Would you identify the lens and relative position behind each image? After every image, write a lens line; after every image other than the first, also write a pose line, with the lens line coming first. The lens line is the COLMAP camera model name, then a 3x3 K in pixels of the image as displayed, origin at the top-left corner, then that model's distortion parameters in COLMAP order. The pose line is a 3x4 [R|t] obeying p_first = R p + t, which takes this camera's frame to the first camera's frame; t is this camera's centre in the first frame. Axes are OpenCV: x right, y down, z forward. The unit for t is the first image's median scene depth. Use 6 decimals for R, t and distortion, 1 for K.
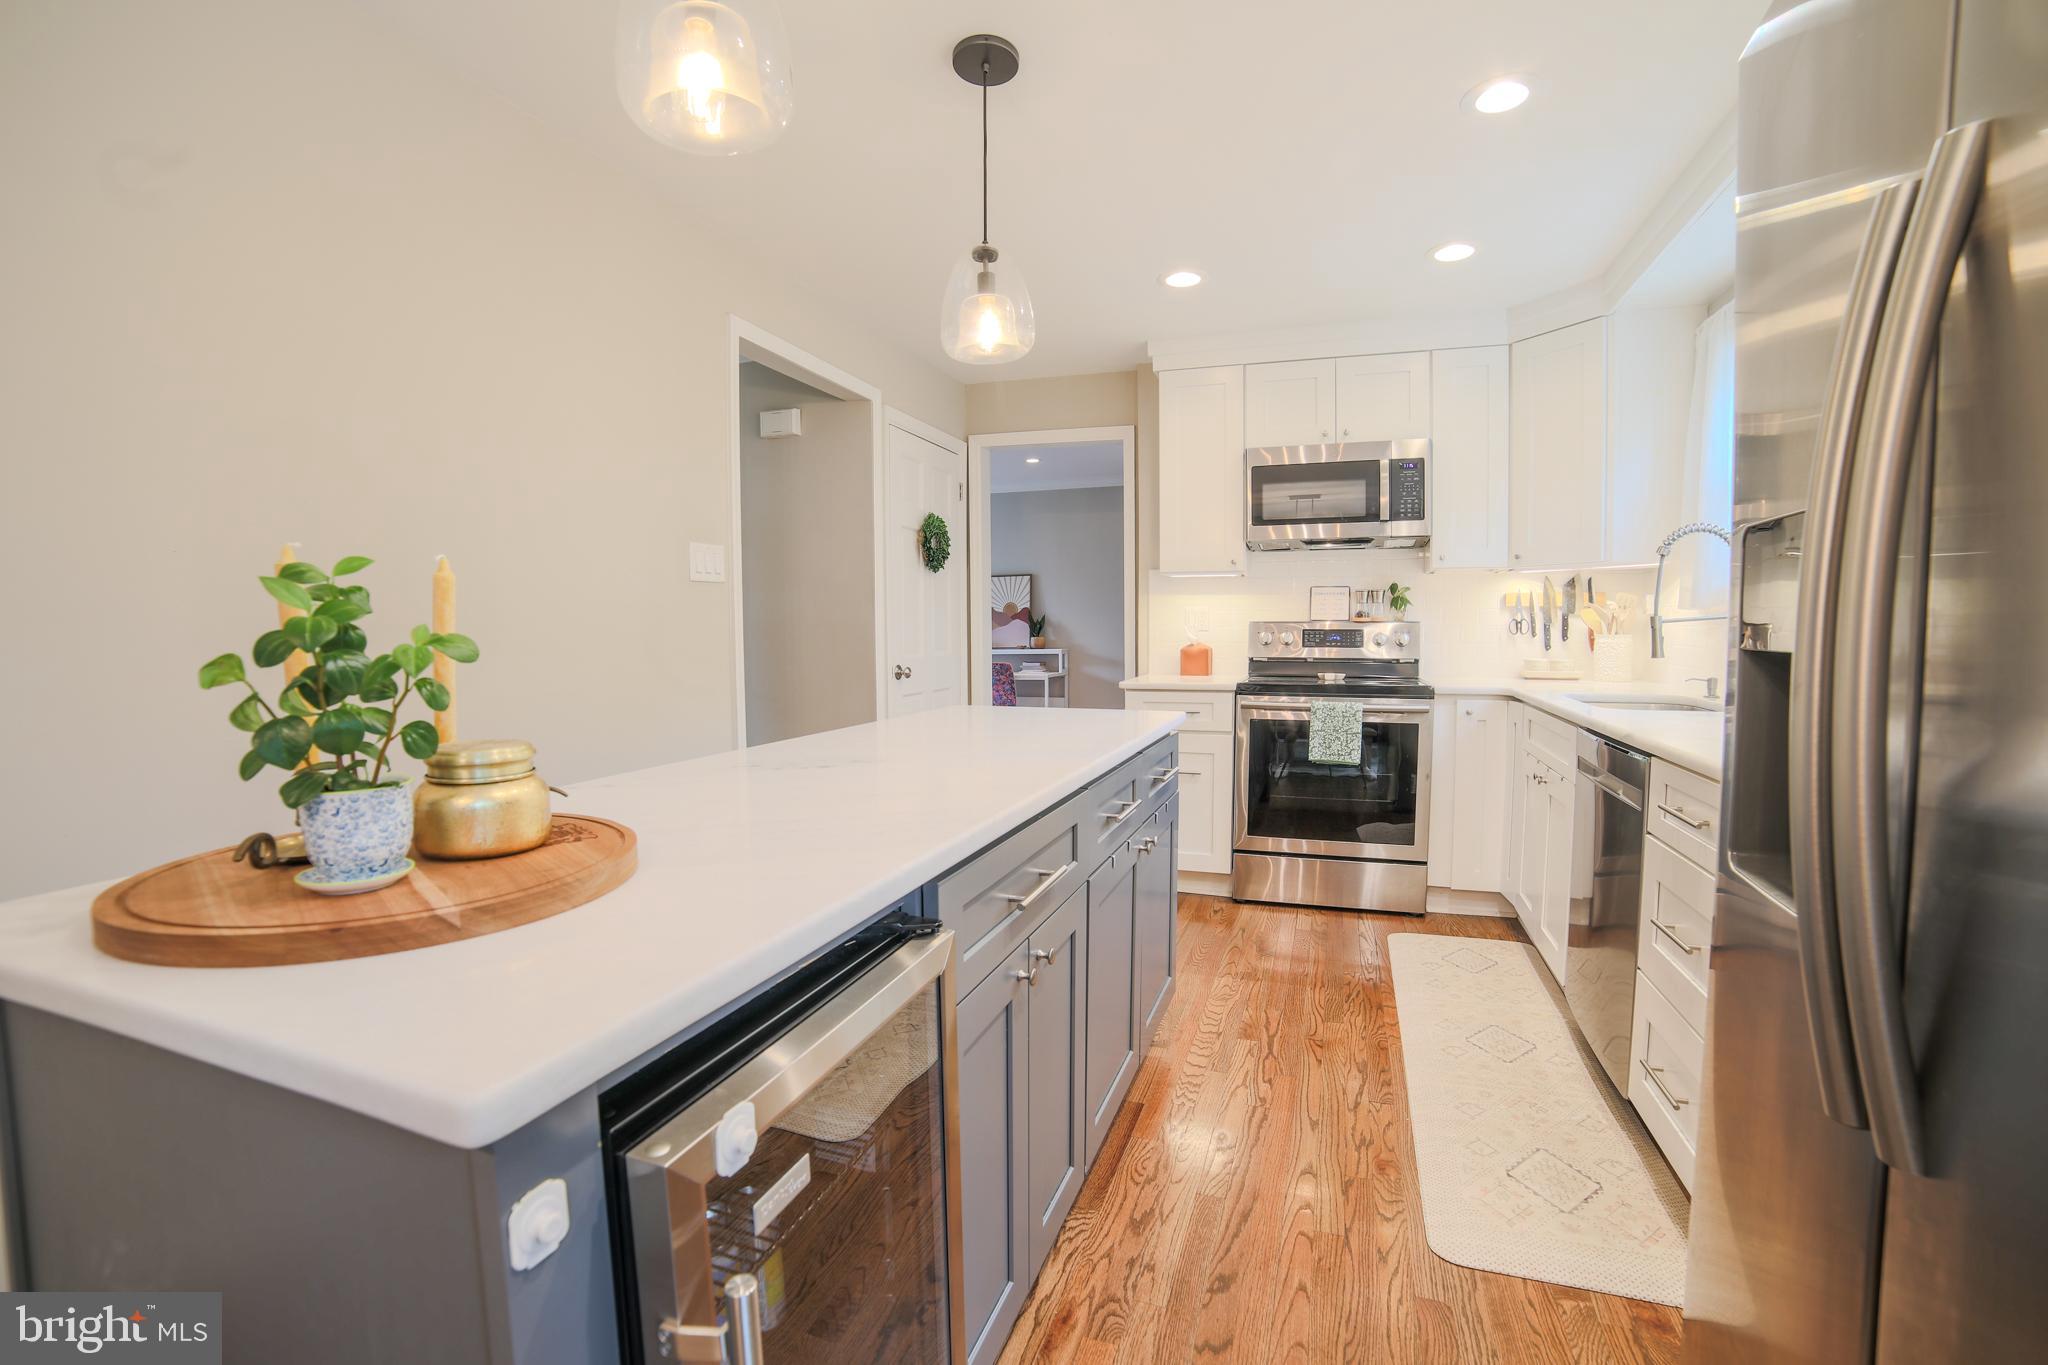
lens RADIAL K [[902.5, 0, 1041.4], [0, 902.5, 672.5], [0, 0, 1]] dist [-0.047187, 0.001154]
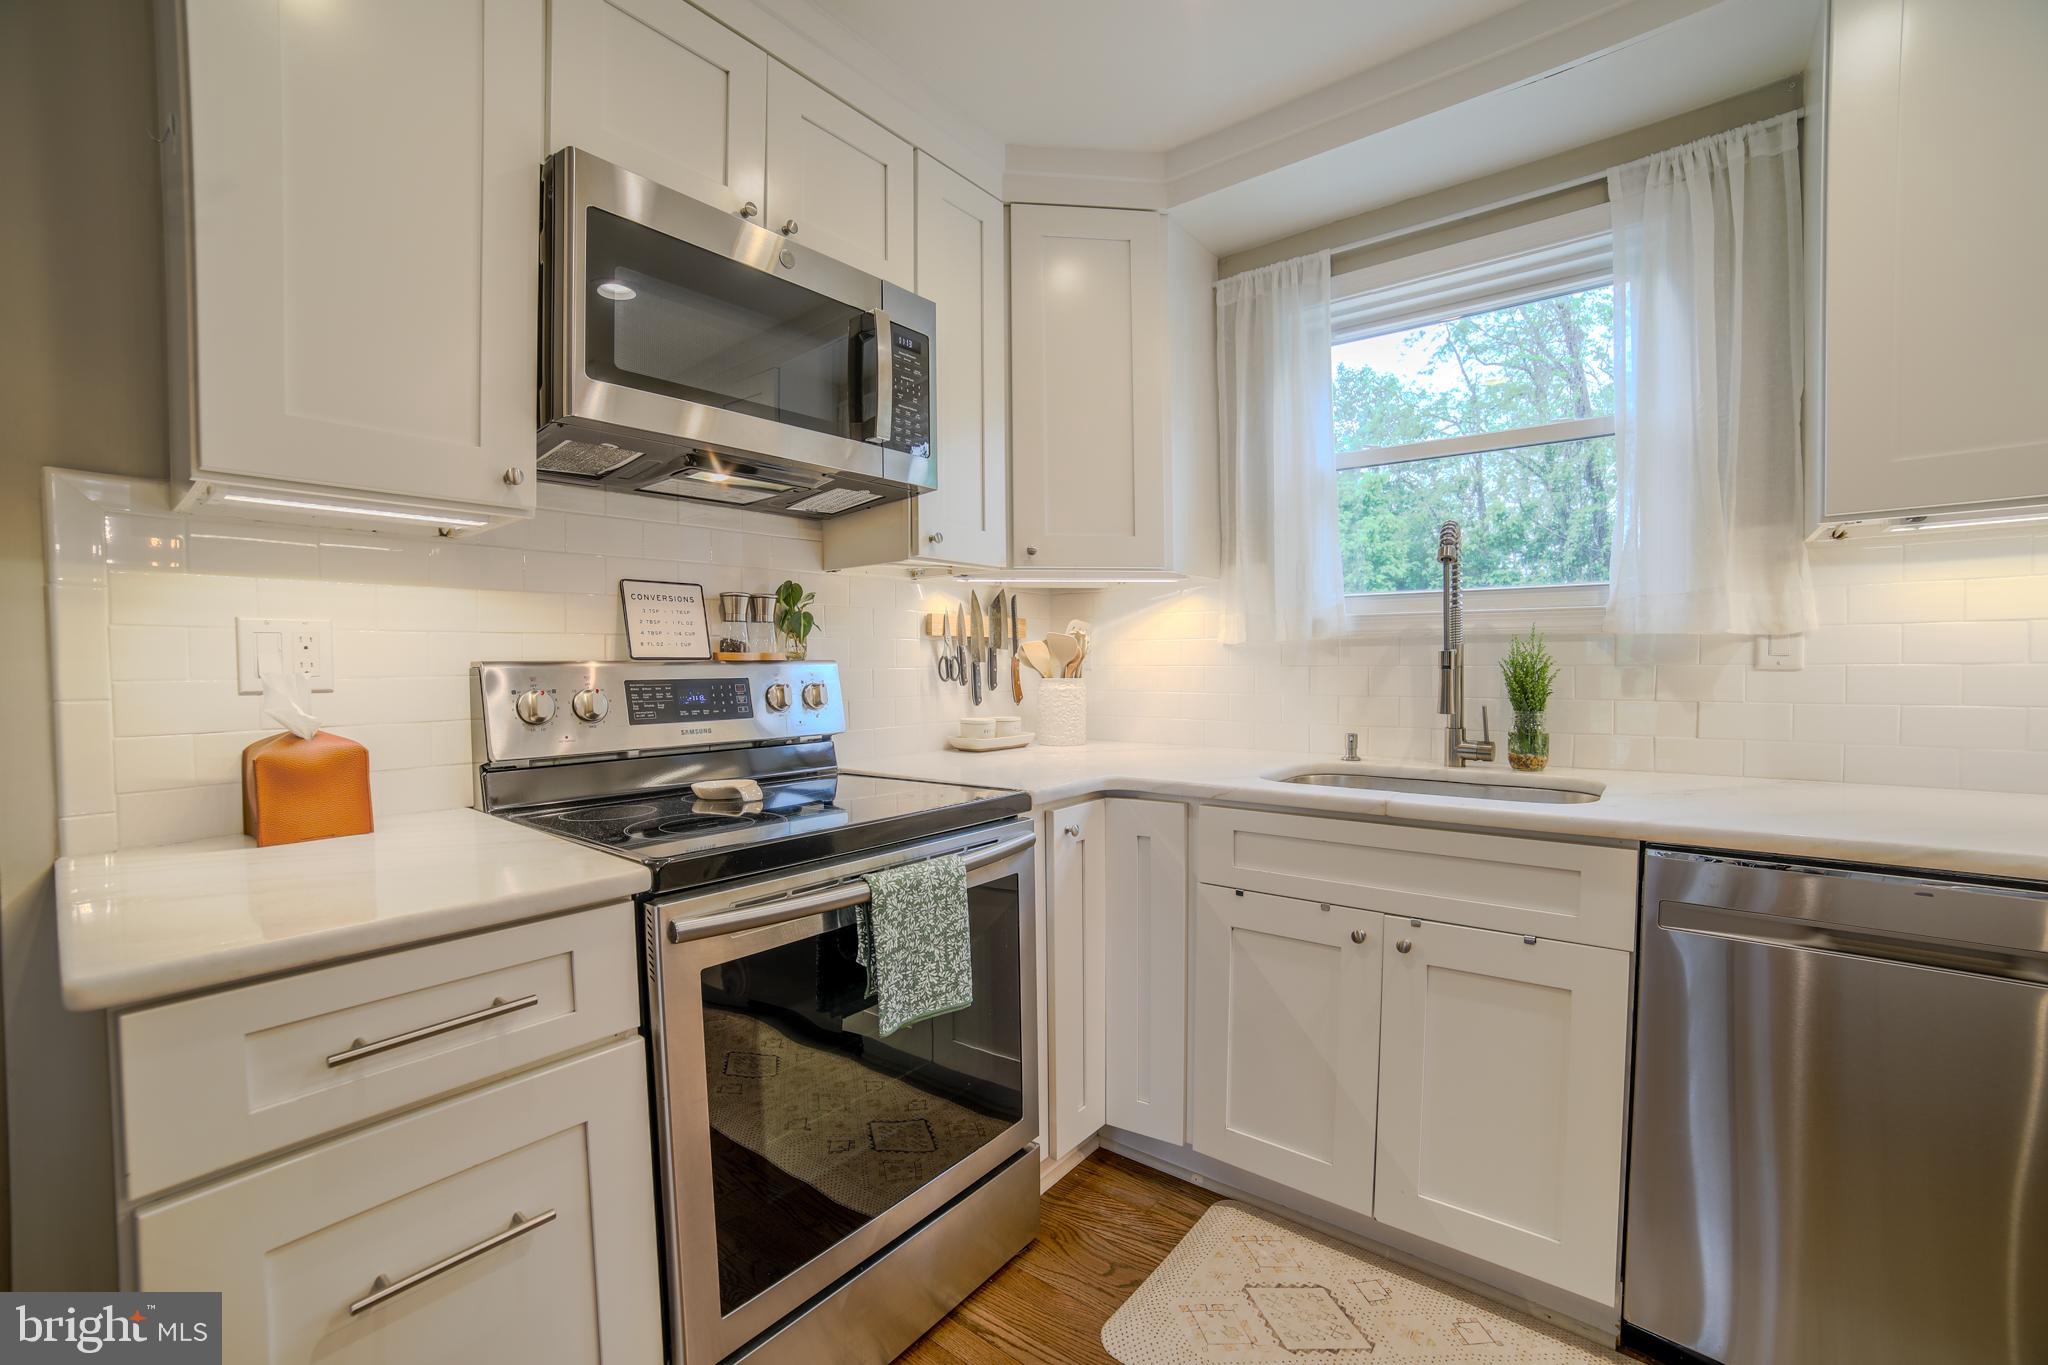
lens RADIAL K [[827.0, 0, 1032.8], [0, 827.0, 685.8], [0, 0, 1]] dist [-0.064500, 0.010173]
pose [[0.364593, -0.028710, 0.930724, 0.013155], [0.058891, 0.998235, 0.007723, -0.038555], [-0.929303, 0.051996, 0.365640, 0.703988]]
